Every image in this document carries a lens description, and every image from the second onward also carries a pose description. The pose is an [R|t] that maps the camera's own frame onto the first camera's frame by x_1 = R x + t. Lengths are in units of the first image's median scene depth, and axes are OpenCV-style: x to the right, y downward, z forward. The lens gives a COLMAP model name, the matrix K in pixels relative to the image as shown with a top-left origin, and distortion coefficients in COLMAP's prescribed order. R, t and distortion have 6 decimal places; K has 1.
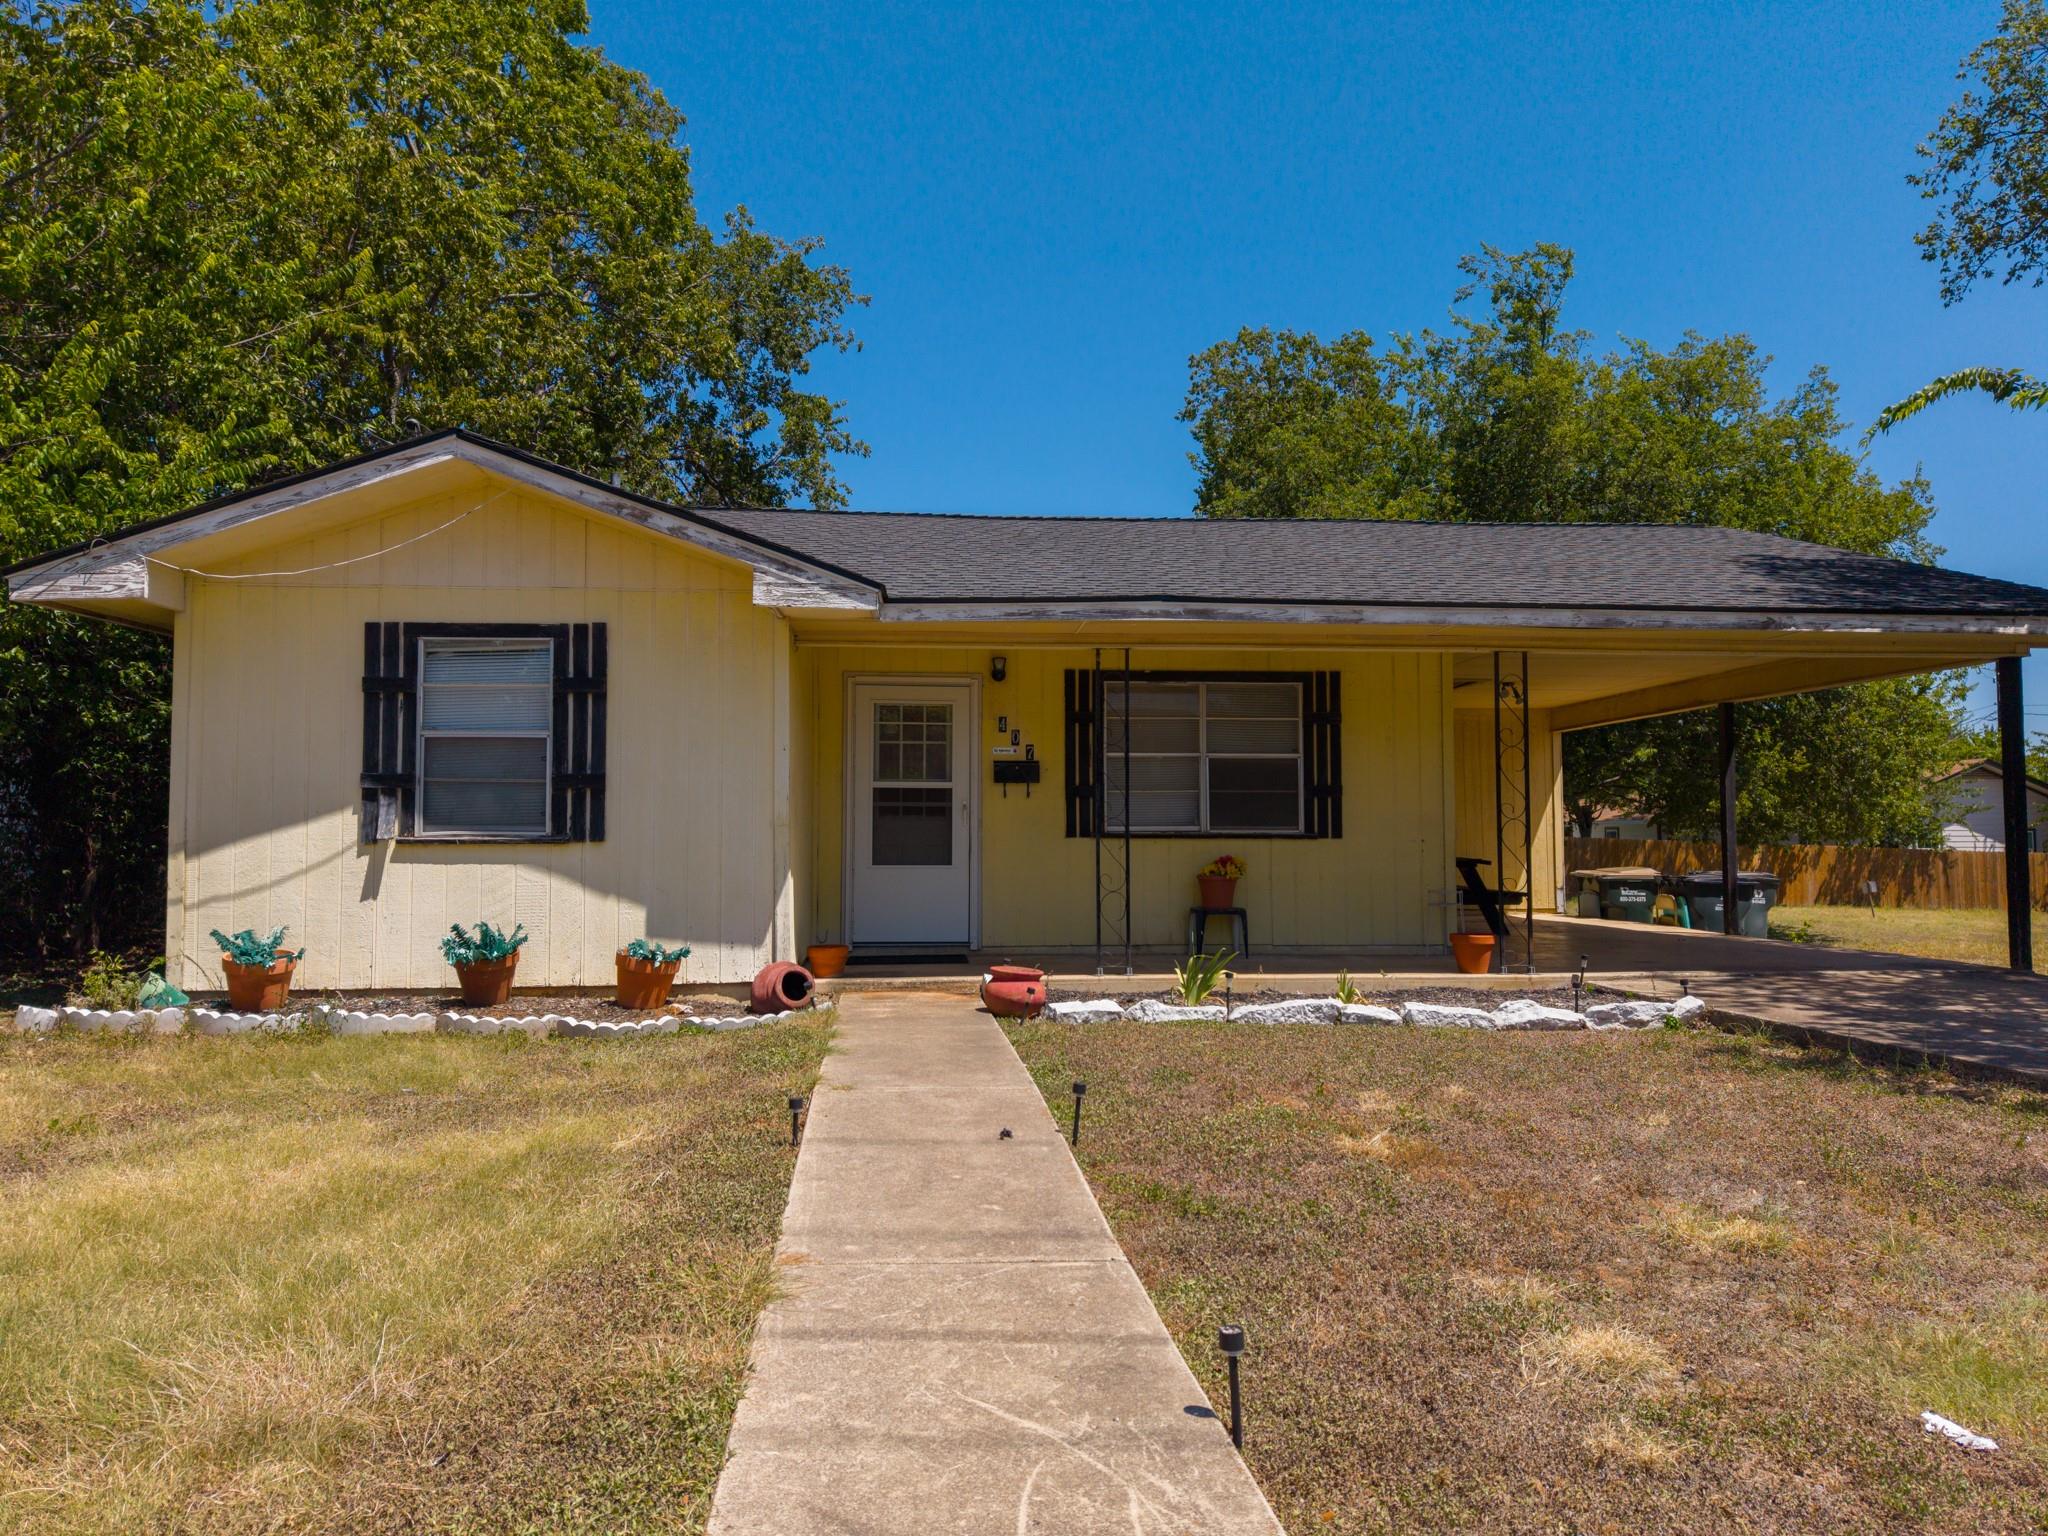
lens RADIAL K [[1384.8, 0, 1029.6], [0, 1384.8, 770.4], [0, 0, 1]] dist [0.002275, 0.002068]
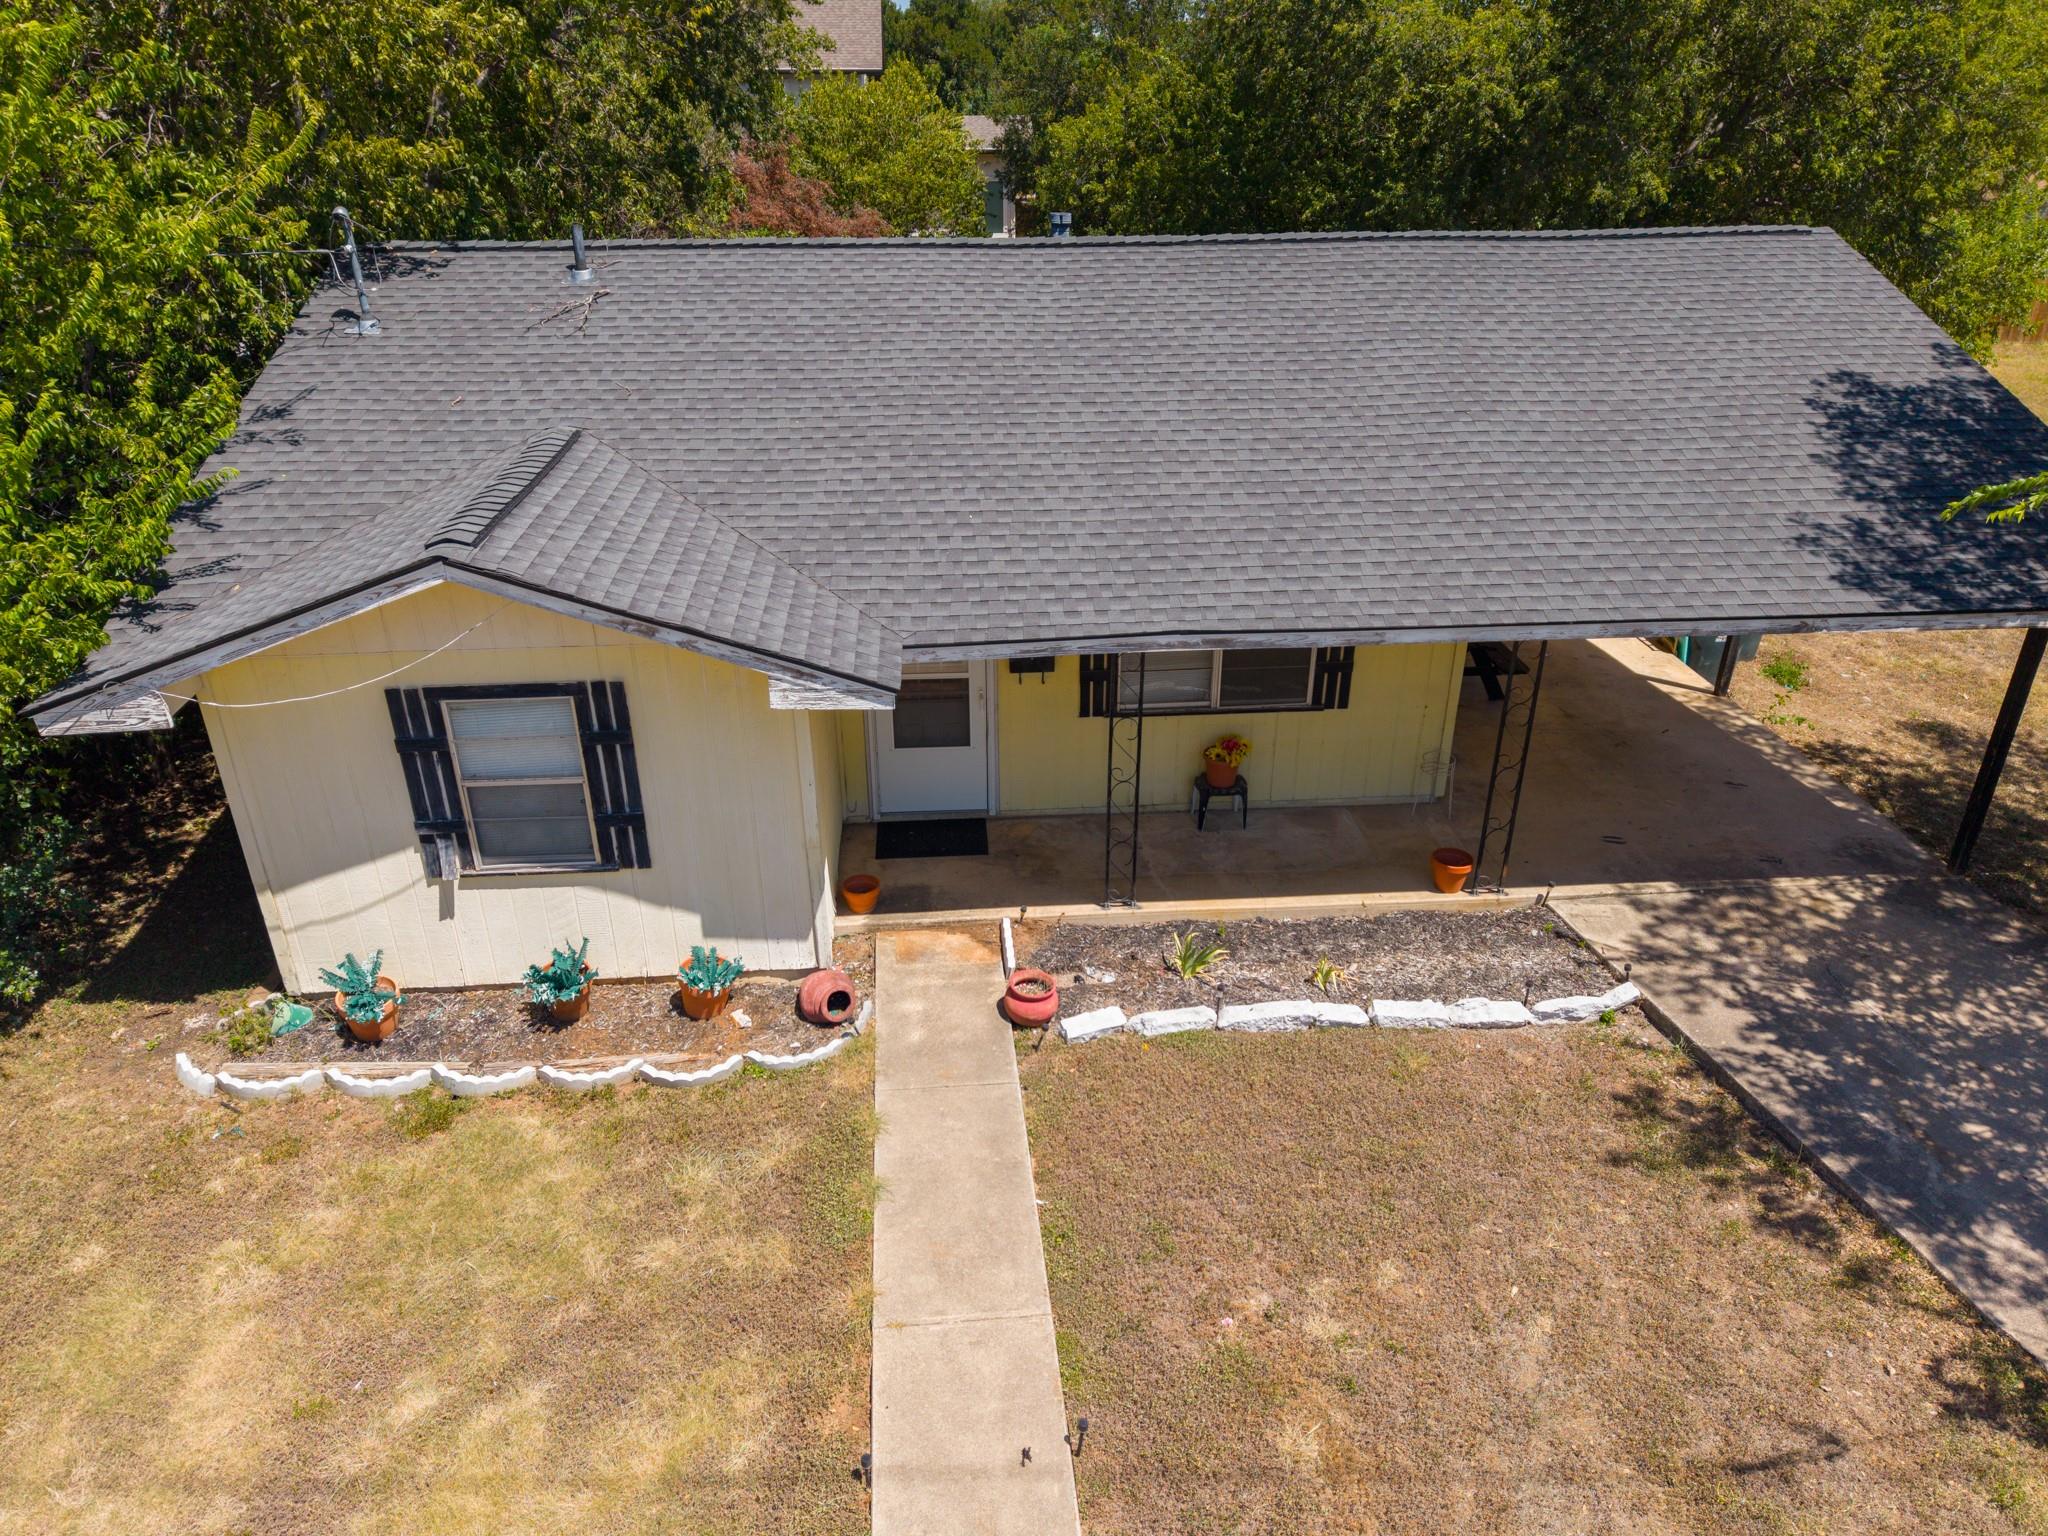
lens RADIAL K [[1384.8, 0, 1030.1], [0, 1384.8, 770.3], [0, 0, 1]] dist [0.002275, 0.002068]
pose [[0.999960, 0.004281, -0.007861, -0.003400], [0.000208, 0.866893, 0.498494, -0.556699], [0.008949, -0.498475, 0.866858, 0.104734]]
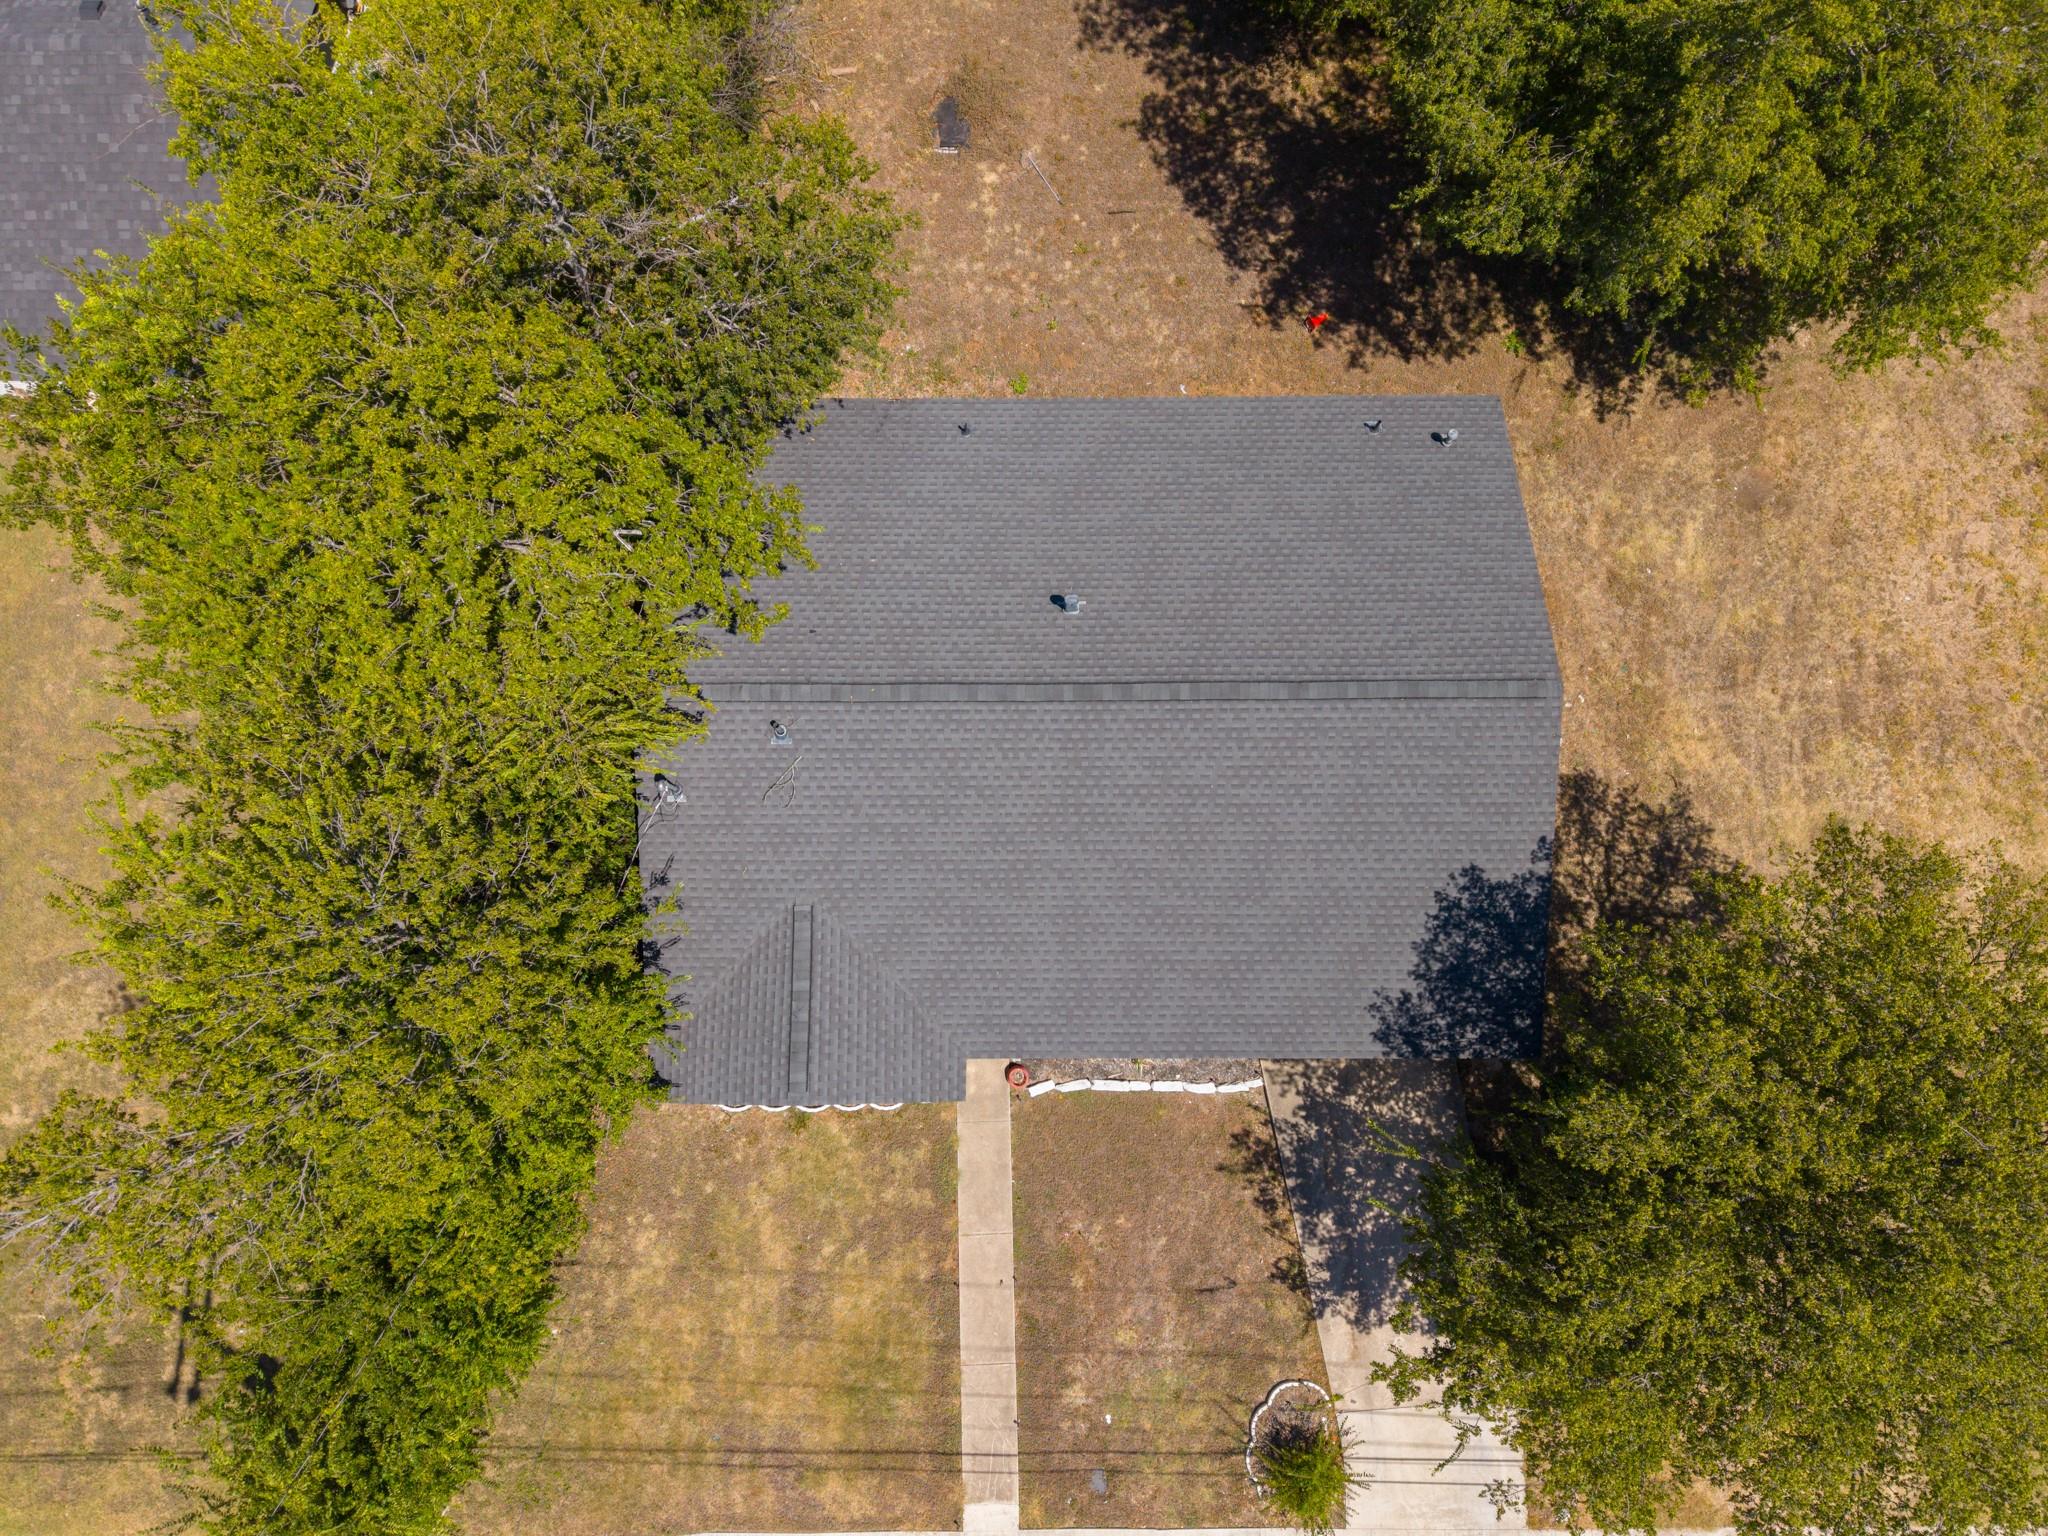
lens RADIAL K [[1384.8, 0, 1020.6], [0, 1384.8, 770.3], [0, 0, 1]] dist [0.002275, 0.002068]
pose [[0.996384, 0.082921, -0.018544, -0.004712], [0.009492, 0.108254, 0.994078, -2.705059], [0.084437, -0.990659, 0.107075, 1.295045]]
